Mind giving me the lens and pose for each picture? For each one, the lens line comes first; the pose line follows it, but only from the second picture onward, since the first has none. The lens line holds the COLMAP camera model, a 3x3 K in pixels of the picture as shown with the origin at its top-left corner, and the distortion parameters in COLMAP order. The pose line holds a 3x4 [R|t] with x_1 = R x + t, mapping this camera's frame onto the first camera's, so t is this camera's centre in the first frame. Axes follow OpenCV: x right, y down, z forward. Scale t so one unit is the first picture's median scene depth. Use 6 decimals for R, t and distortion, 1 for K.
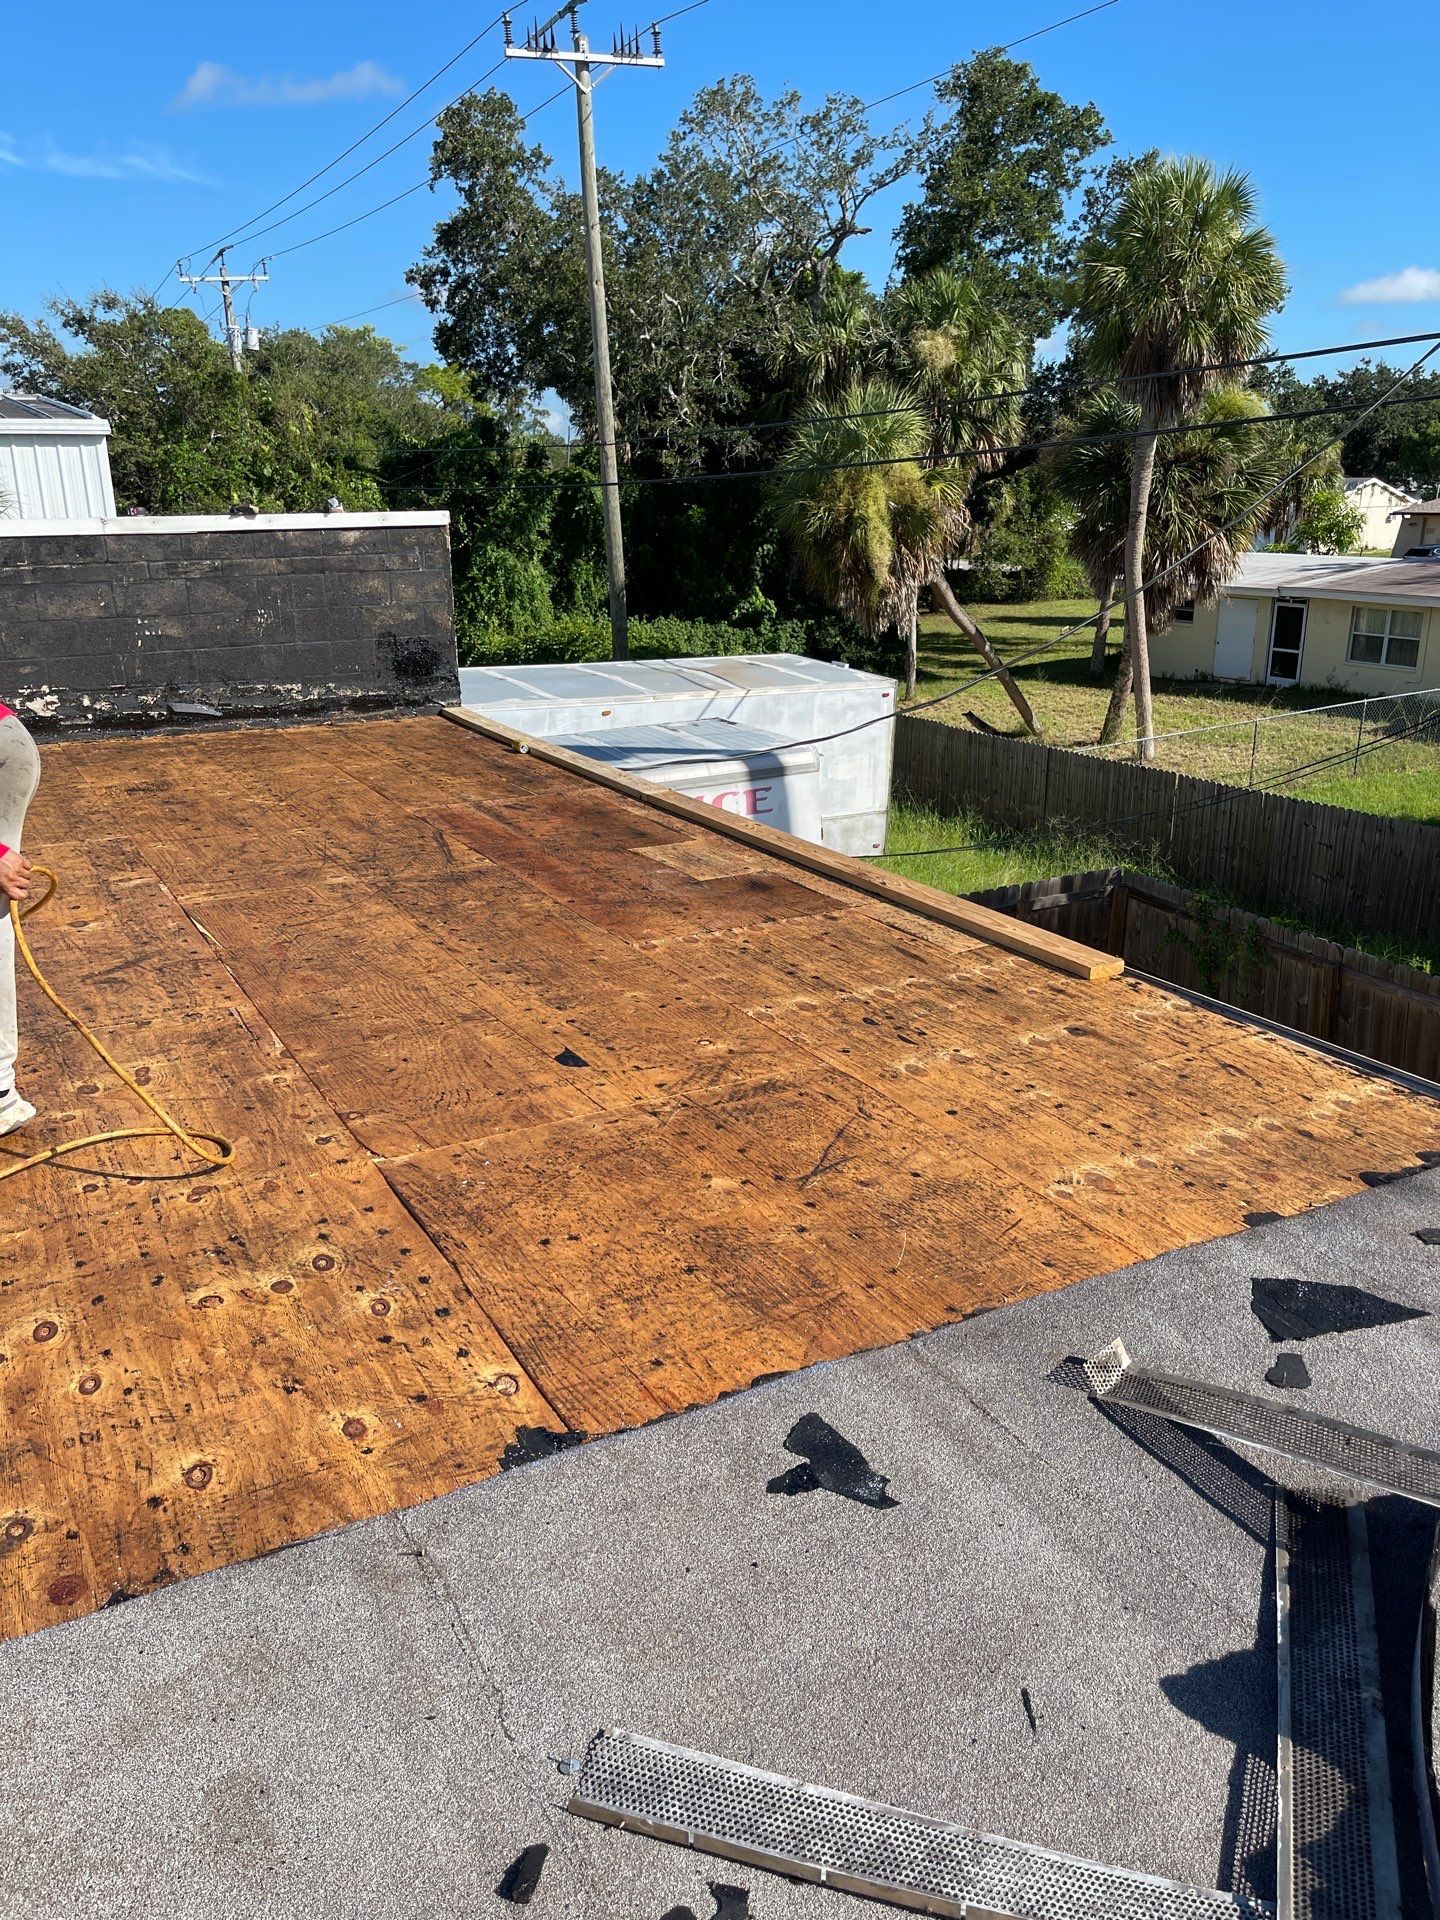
lens RADIAL K [[1441.8, 0, 709.4], [0, 1441.8, 962.5], [0, 0, 1]] dist [0.036338, -0.032443]
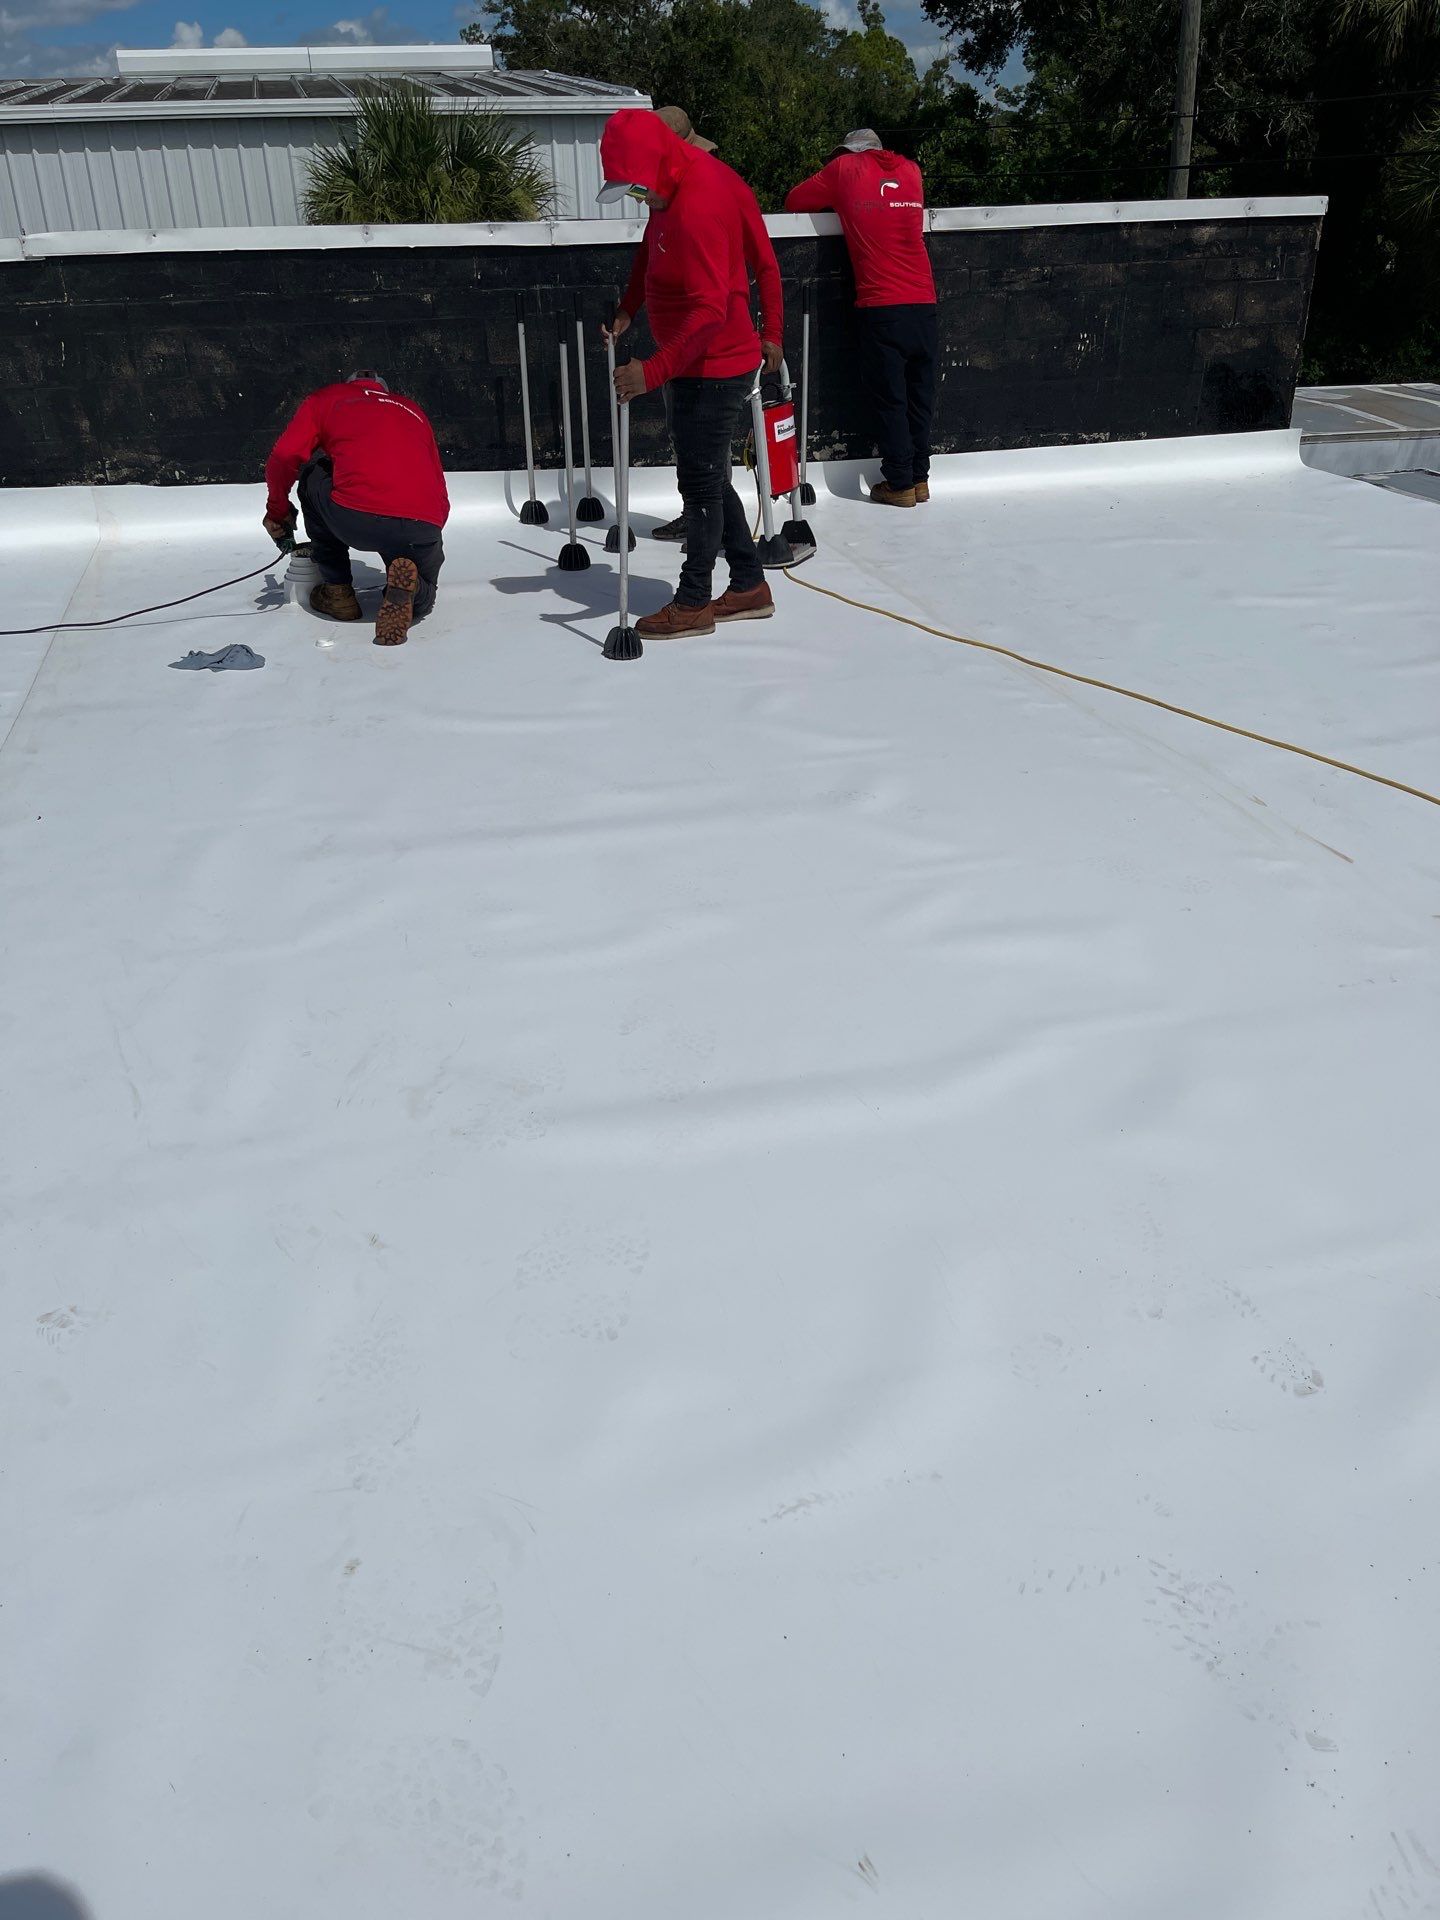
lens RADIAL K [[1441.8, 0, 719.2], [0, 1441.8, 945.6], [0, 0, 1]] dist [0.036338, -0.032443]
pose [[0.970623, 0.107408, -0.215300, -0.118915], [-0.069396, 0.981774, 0.176928, -0.017016], [0.230380, -0.156790, 0.960386, 0.057561]]
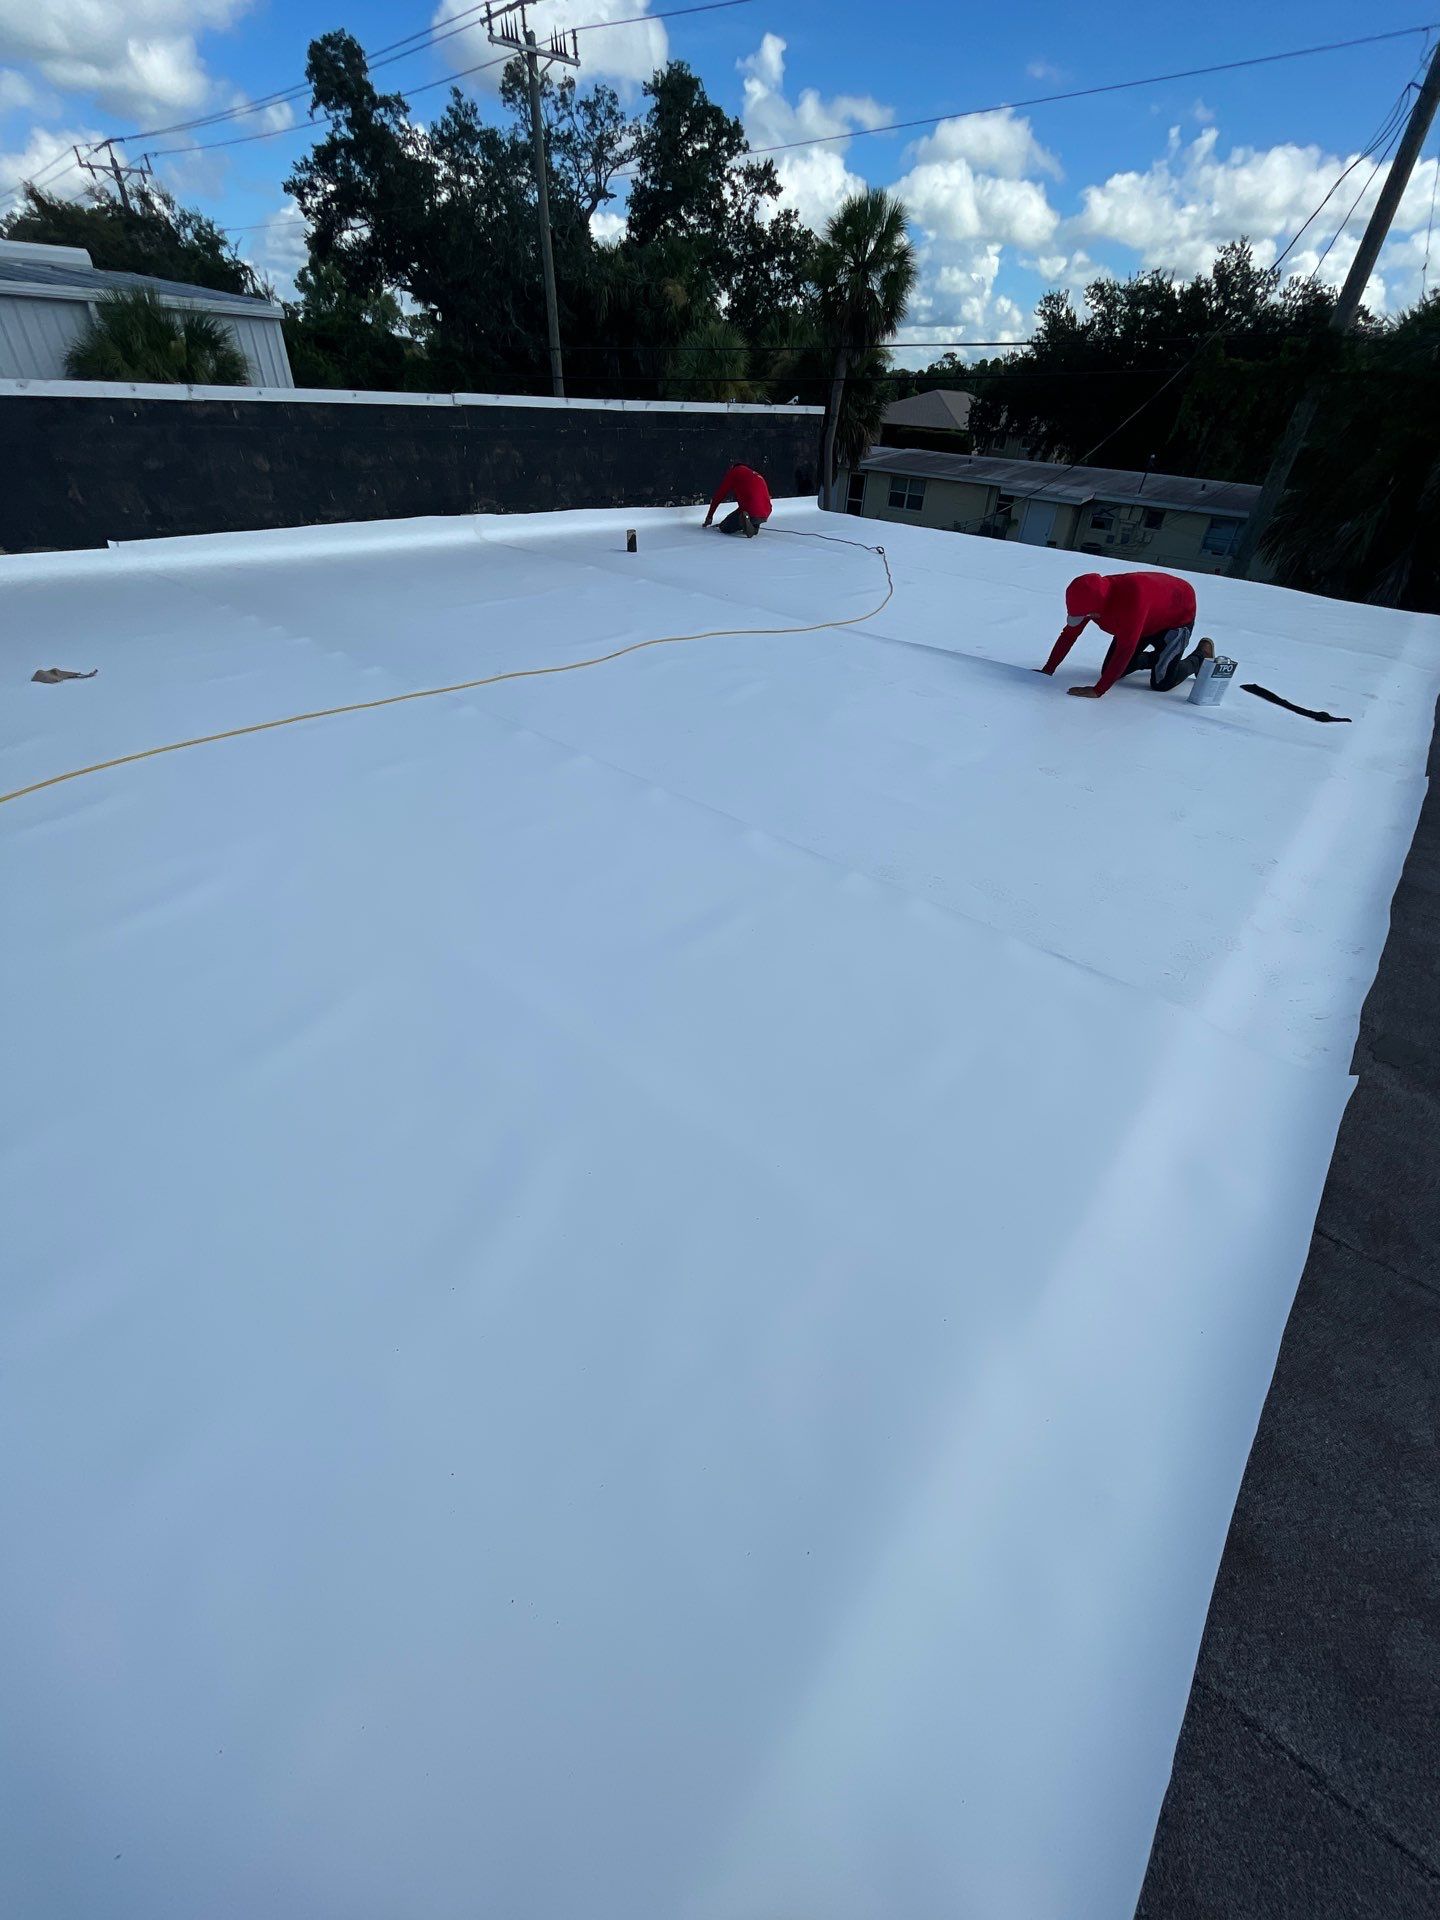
lens RADIAL K [[764.6, 0, 724.5], [0, 764.6, 964.6], [0, 0, 1]] dist [-0.002411, -0.000090]
pose [[0.938457, -0.160720, 0.305724, -0.339211], [0.051377, 0.940250, 0.336585, 0.034837], [-0.341554, -0.300164, 0.890642, -0.094193]]
